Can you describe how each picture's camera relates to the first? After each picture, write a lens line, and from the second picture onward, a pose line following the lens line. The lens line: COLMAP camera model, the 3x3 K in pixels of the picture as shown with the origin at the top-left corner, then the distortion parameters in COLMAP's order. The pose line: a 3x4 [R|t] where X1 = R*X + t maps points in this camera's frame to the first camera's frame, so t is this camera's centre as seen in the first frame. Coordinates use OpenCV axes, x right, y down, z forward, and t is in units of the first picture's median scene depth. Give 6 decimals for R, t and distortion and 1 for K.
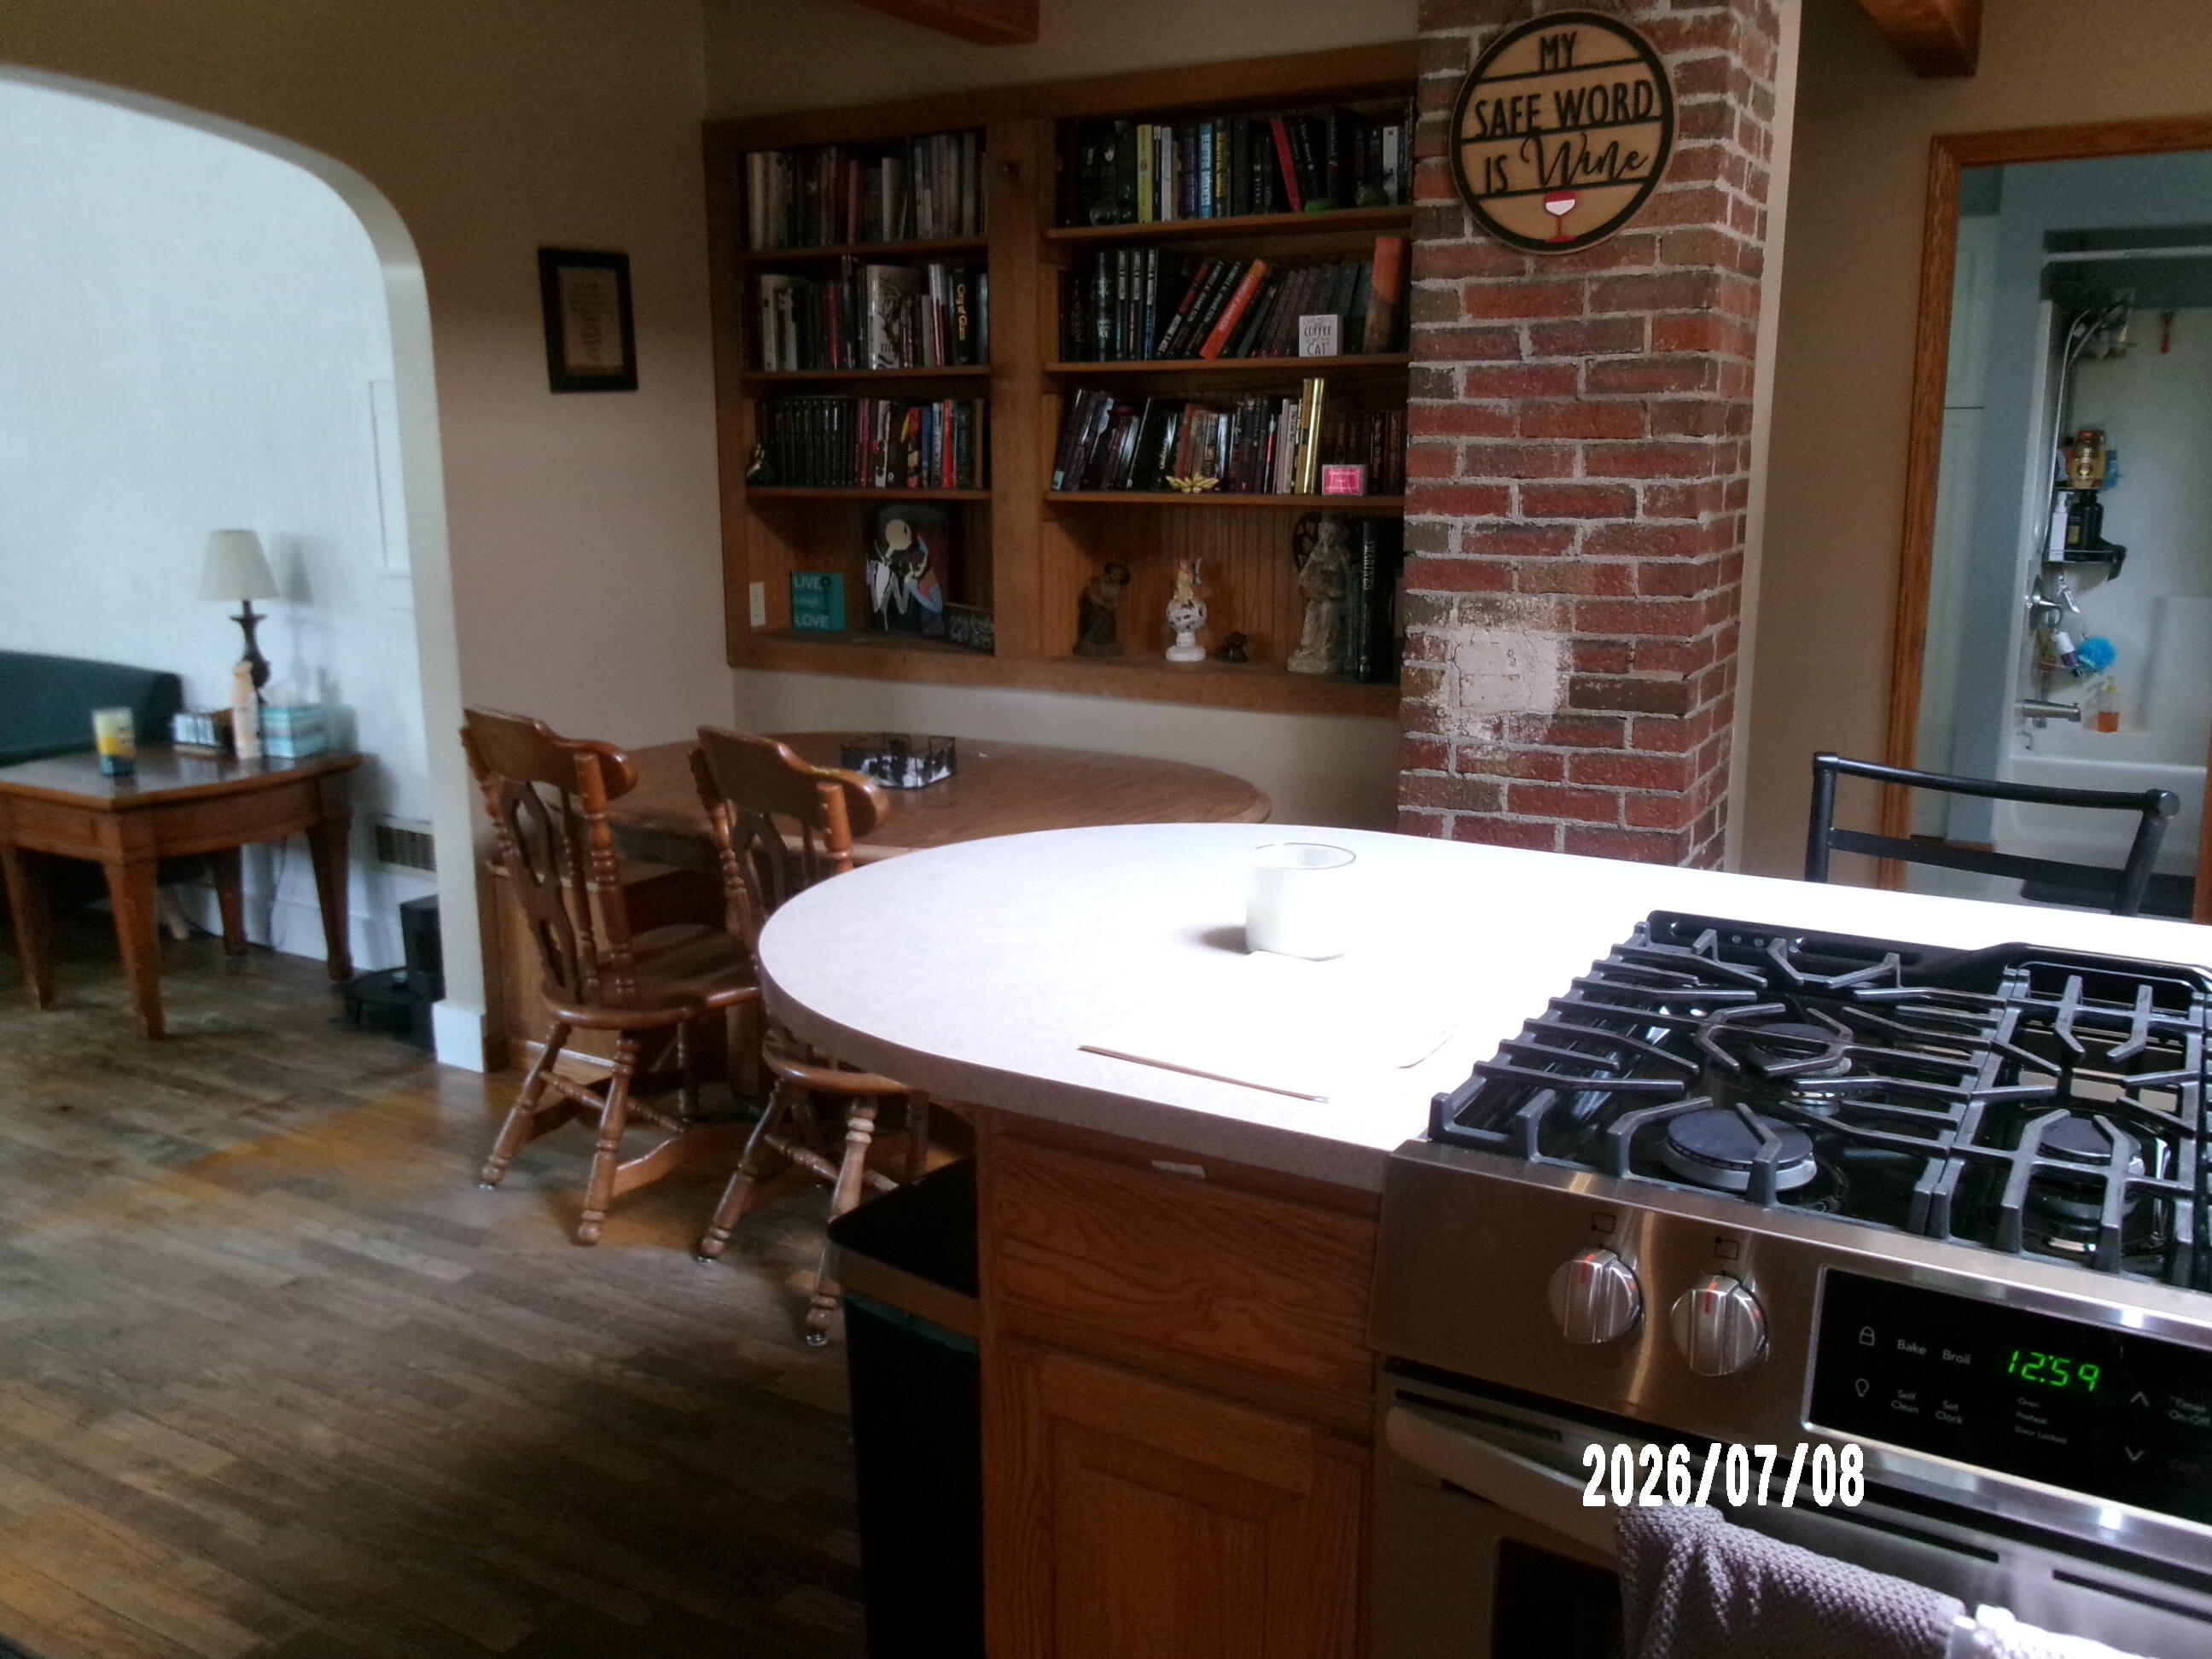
lens RADIAL K [[1828.2, 0, 1109.6], [0, 1828.2, 817.1], [0, 0, 1]] dist [-0.000558, 0.017950]
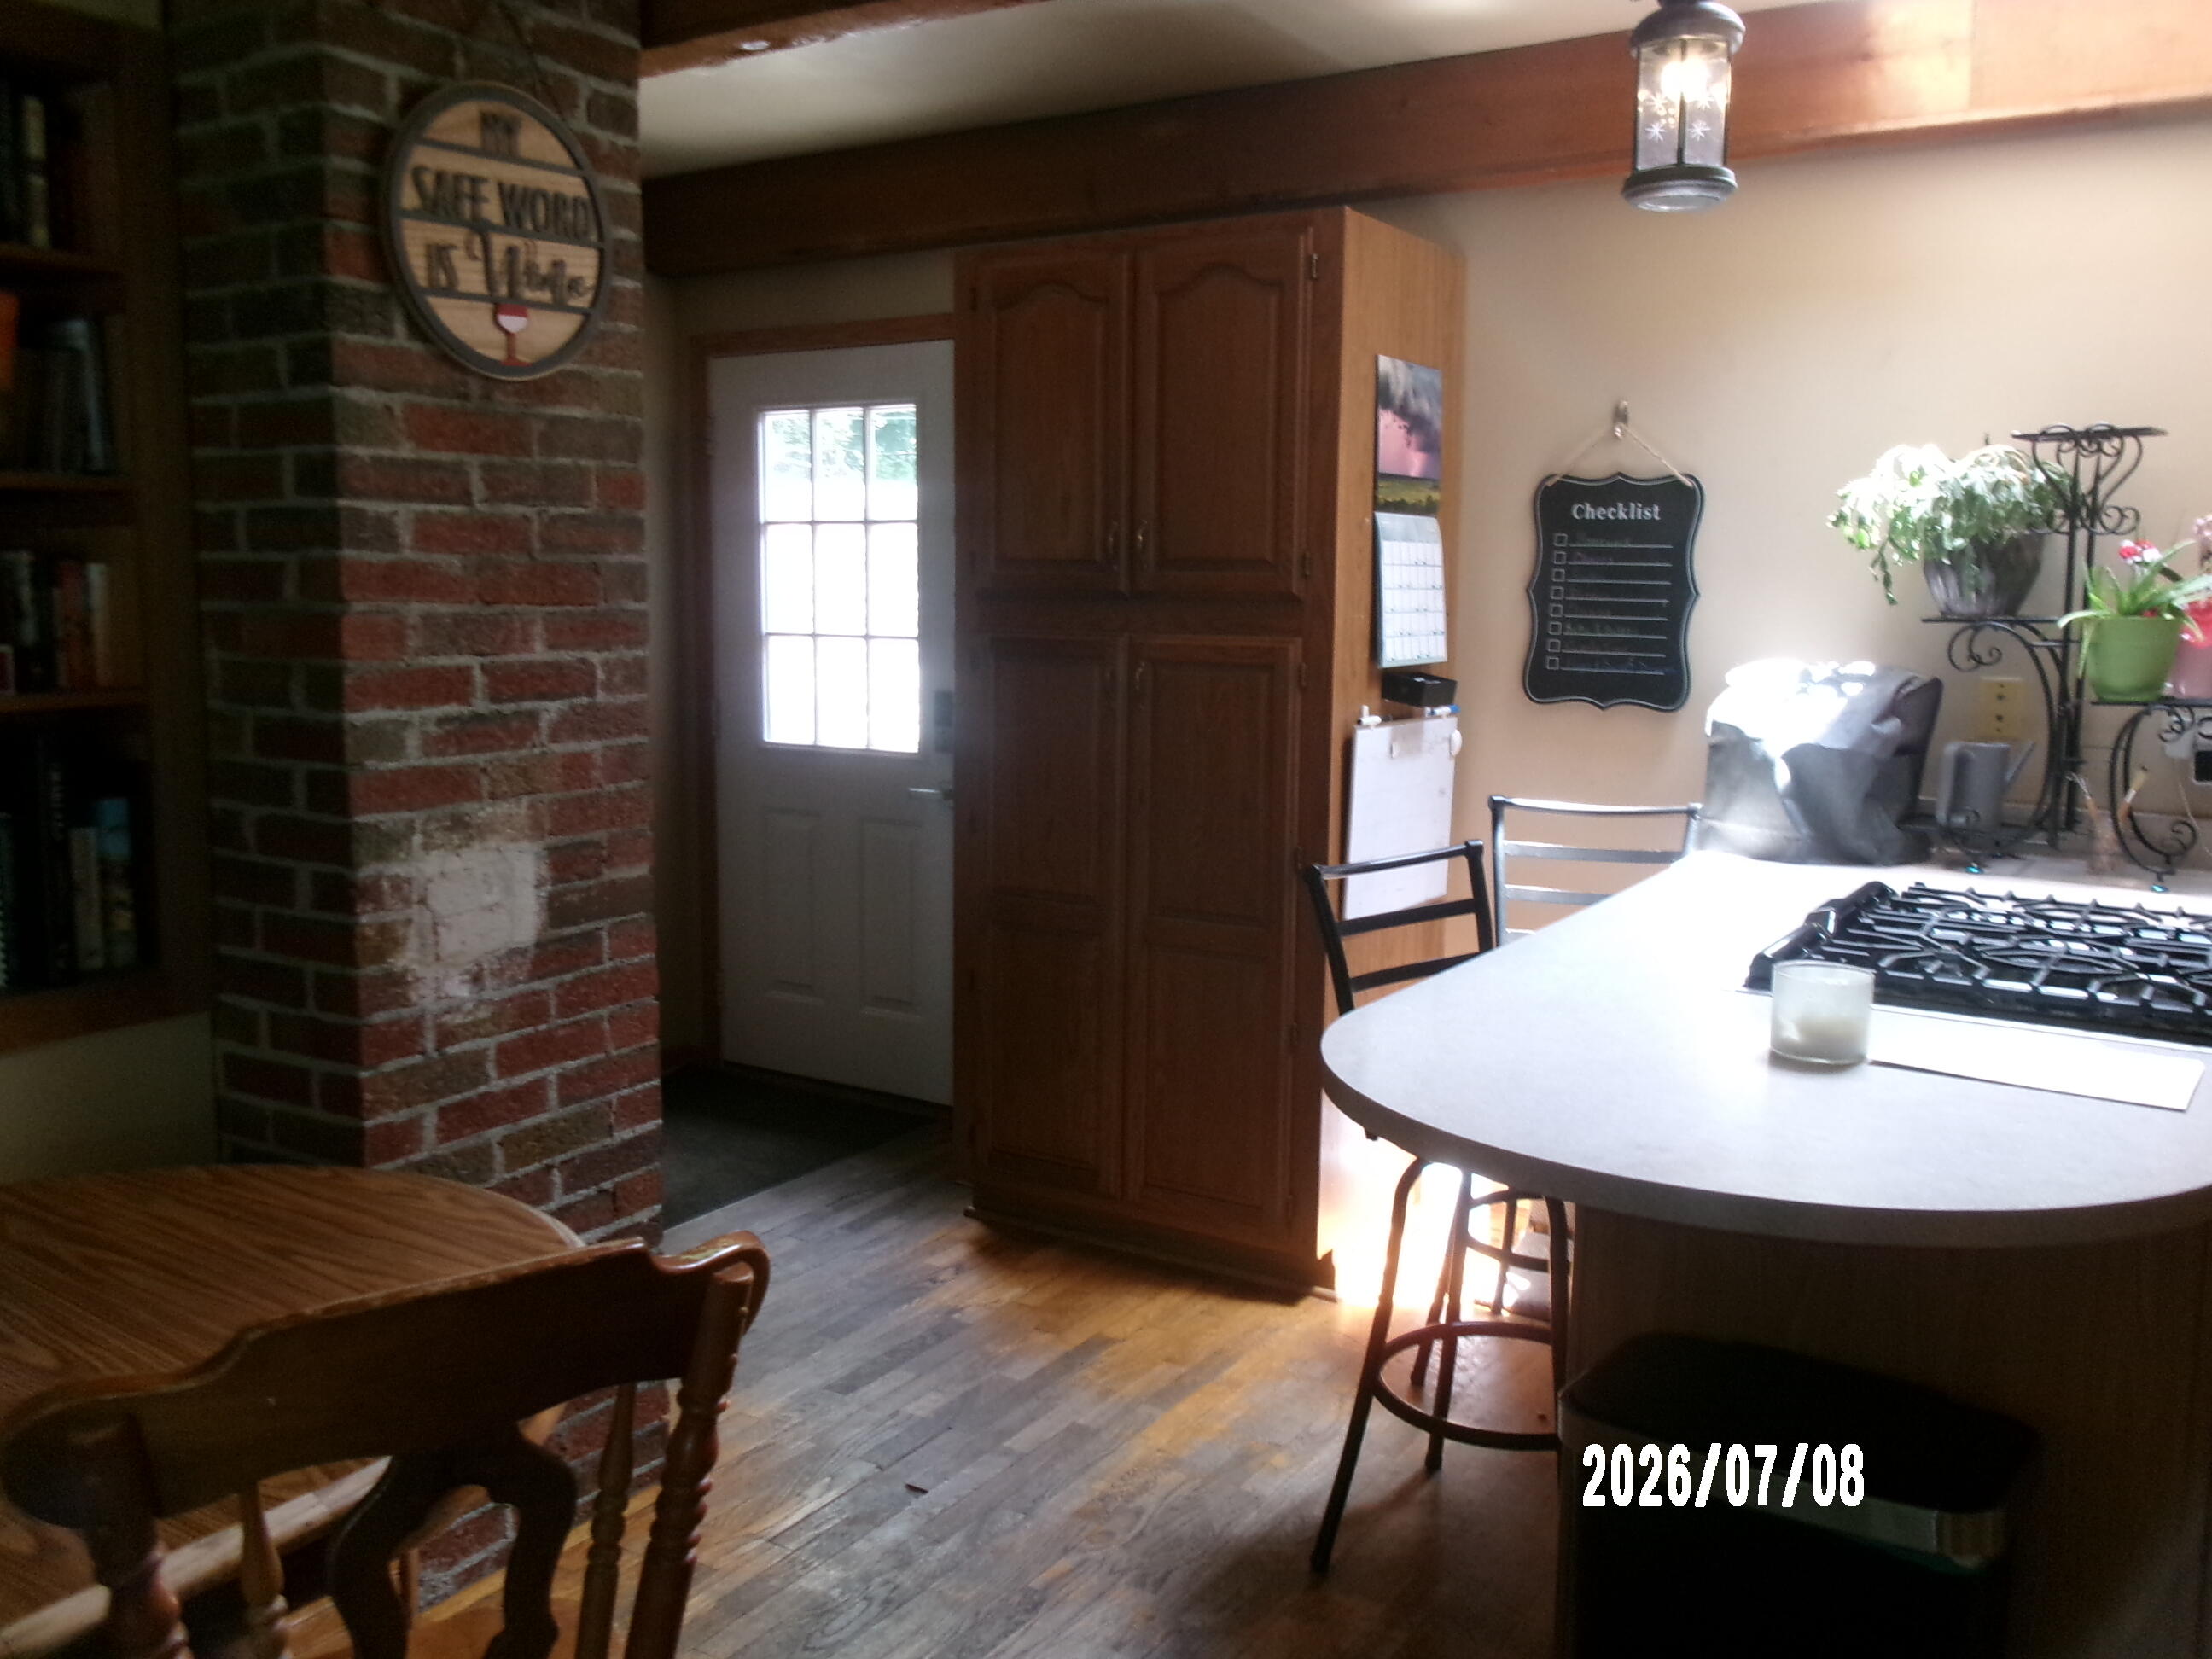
lens RADIAL K [[1828.2, 0, 1107.4], [0, 1828.2, 827.5], [0, 0, 1]] dist [-0.000558, 0.017950]
pose [[0.051779, -0.123146, 0.991037, -0.550332], [0.202935, 0.972960, 0.110298, -0.147057], [-0.977822, 0.195405, 0.075369, 0.699583]]
